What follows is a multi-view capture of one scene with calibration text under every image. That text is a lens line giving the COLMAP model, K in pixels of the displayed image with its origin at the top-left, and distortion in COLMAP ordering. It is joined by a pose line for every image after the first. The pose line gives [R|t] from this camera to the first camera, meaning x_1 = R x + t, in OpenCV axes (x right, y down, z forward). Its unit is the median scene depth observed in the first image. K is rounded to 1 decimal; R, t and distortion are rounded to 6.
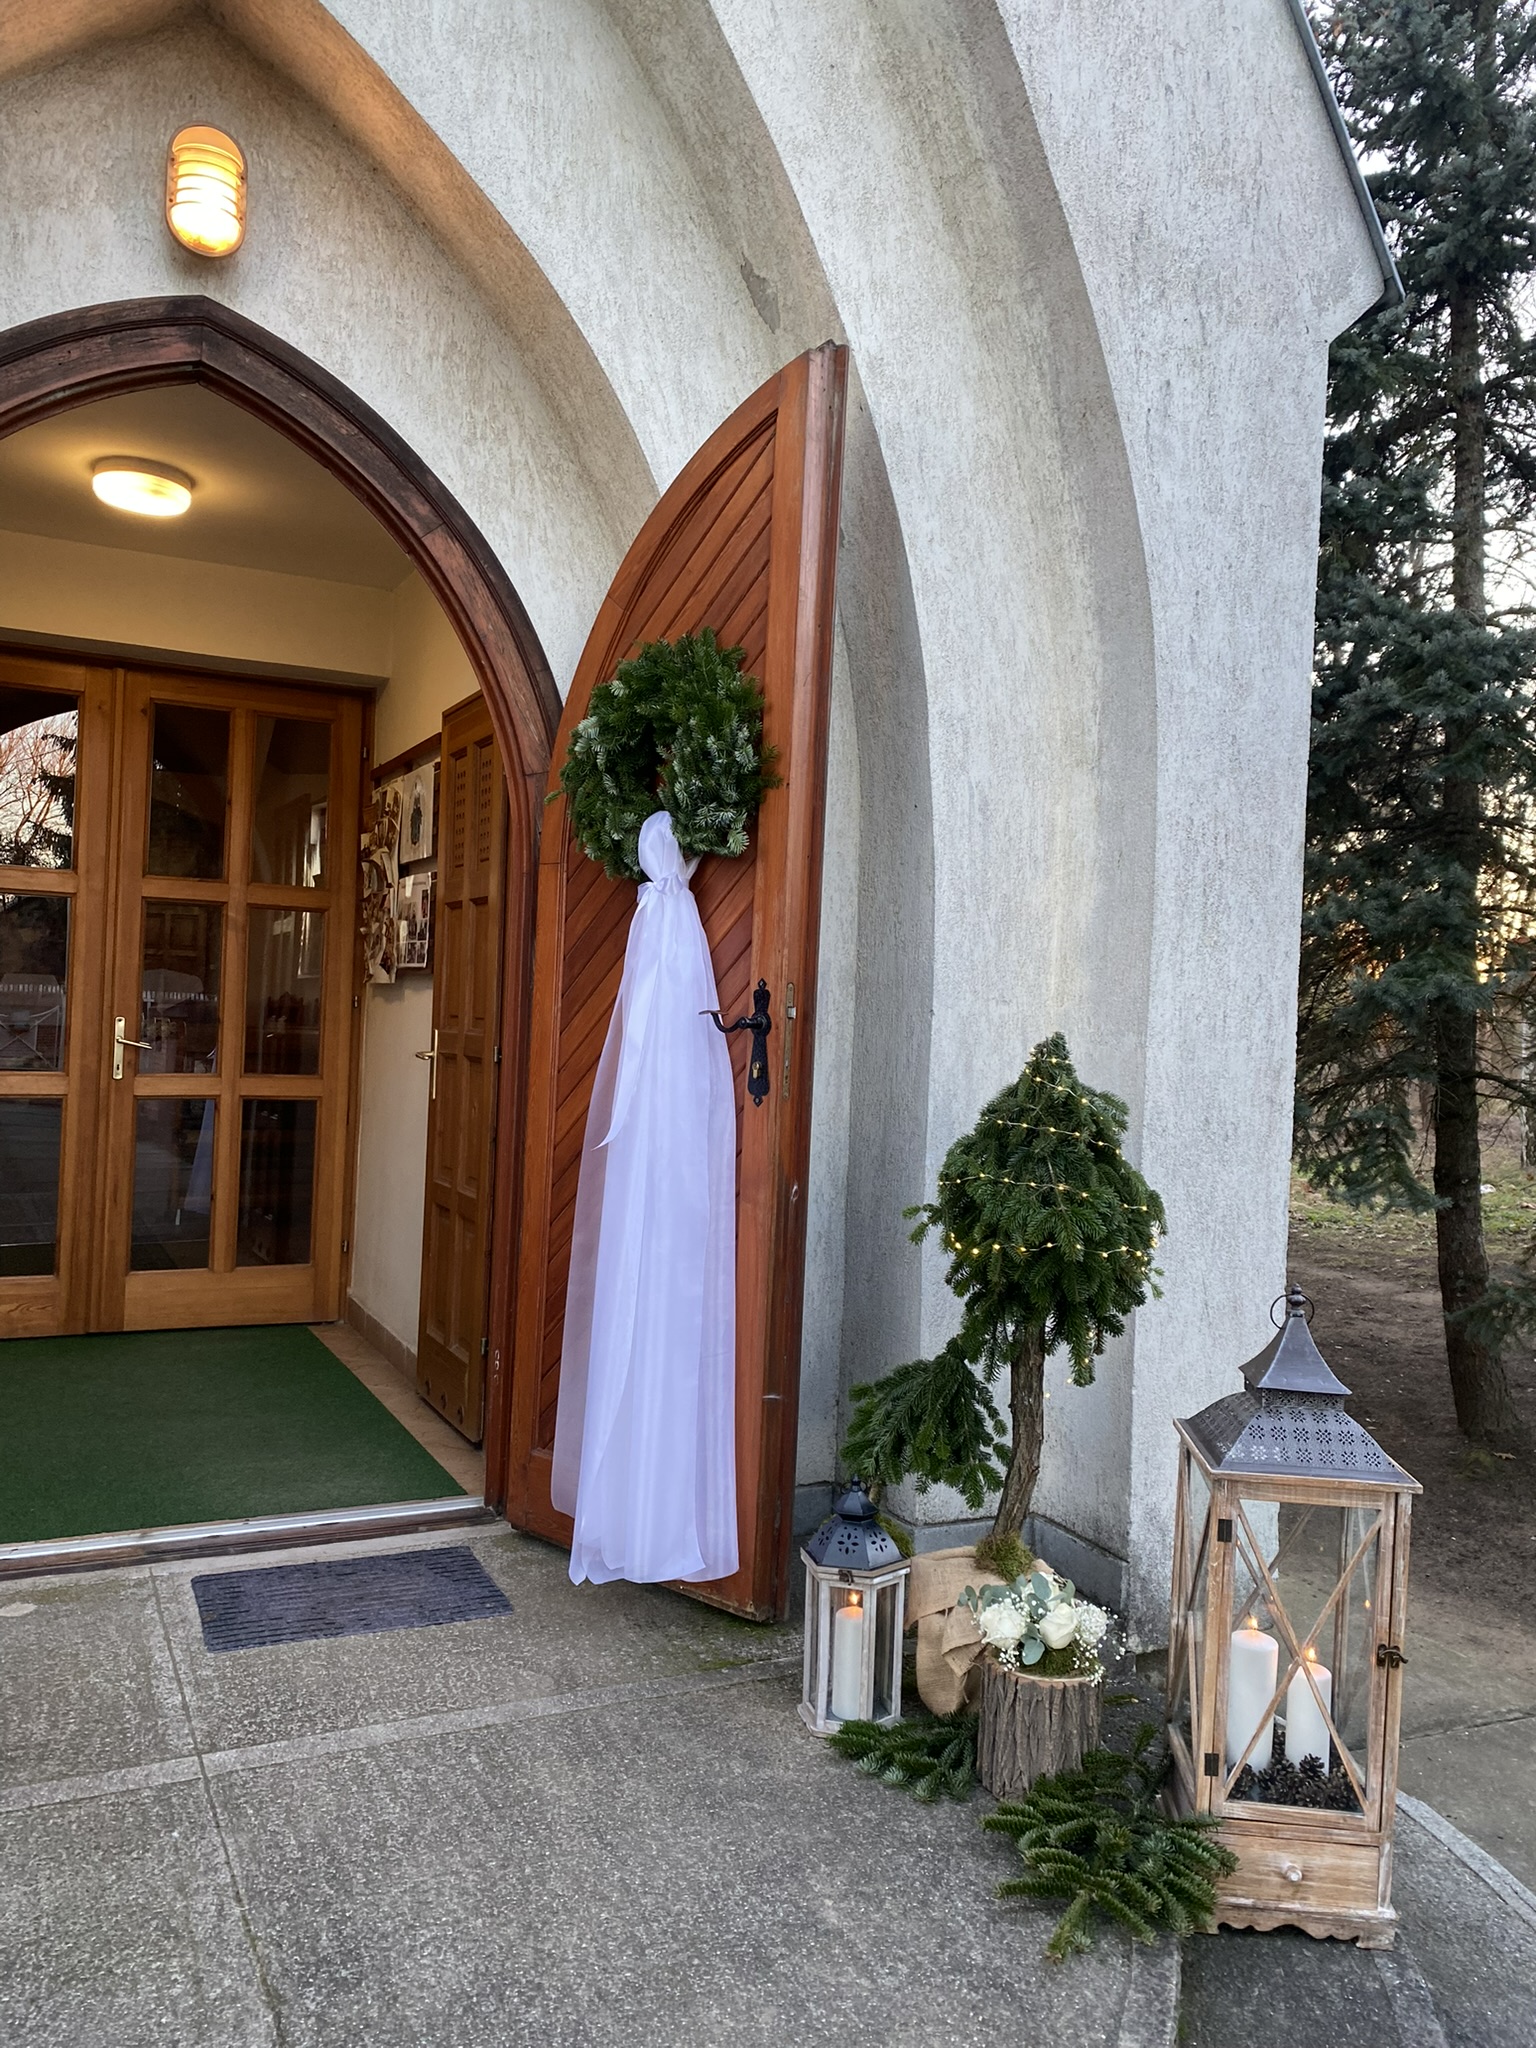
lens RADIAL K [[1530.7, 0, 768.0], [0, 1530.7, 1024.0], [0, 0, 1]] dist [0.016077, -0.009810]
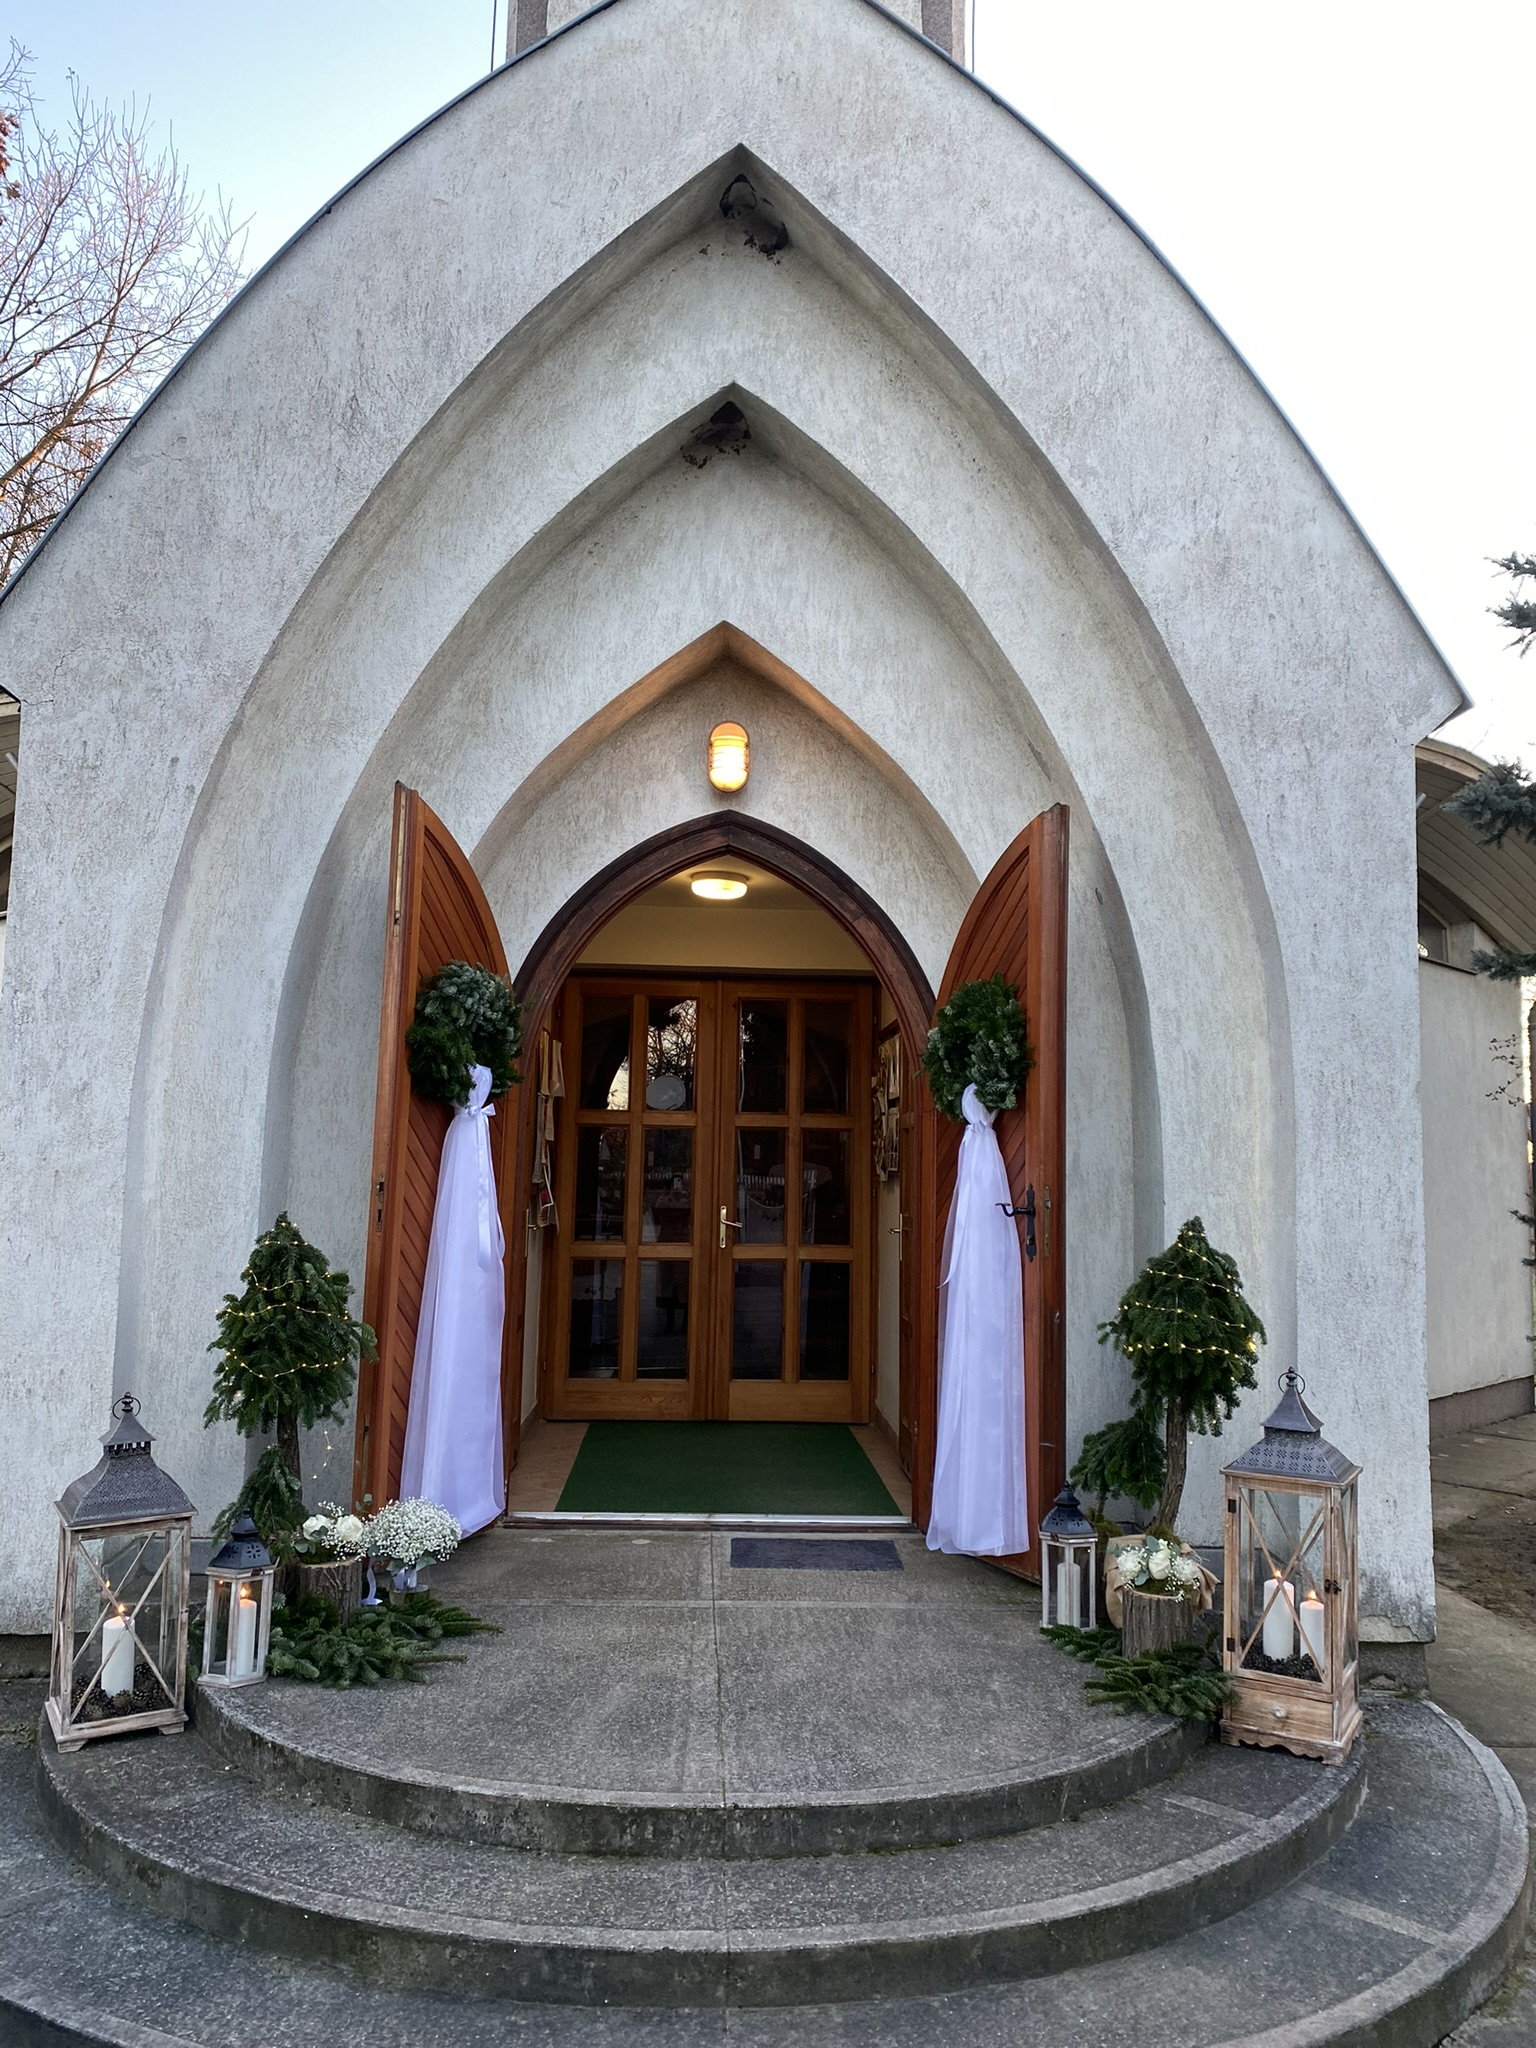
lens RADIAL K [[1771.0, 0, 768.0], [0, 1771.0, 1024.0], [0, 0, 1]] dist [0.144005, -0.399951]
pose [[0.902660, -0.054510, -0.426889, 0.547739], [0.013142, 0.994975, -0.099261, -0.013617], [0.430154, 0.083989, 0.898840, -0.831585]]
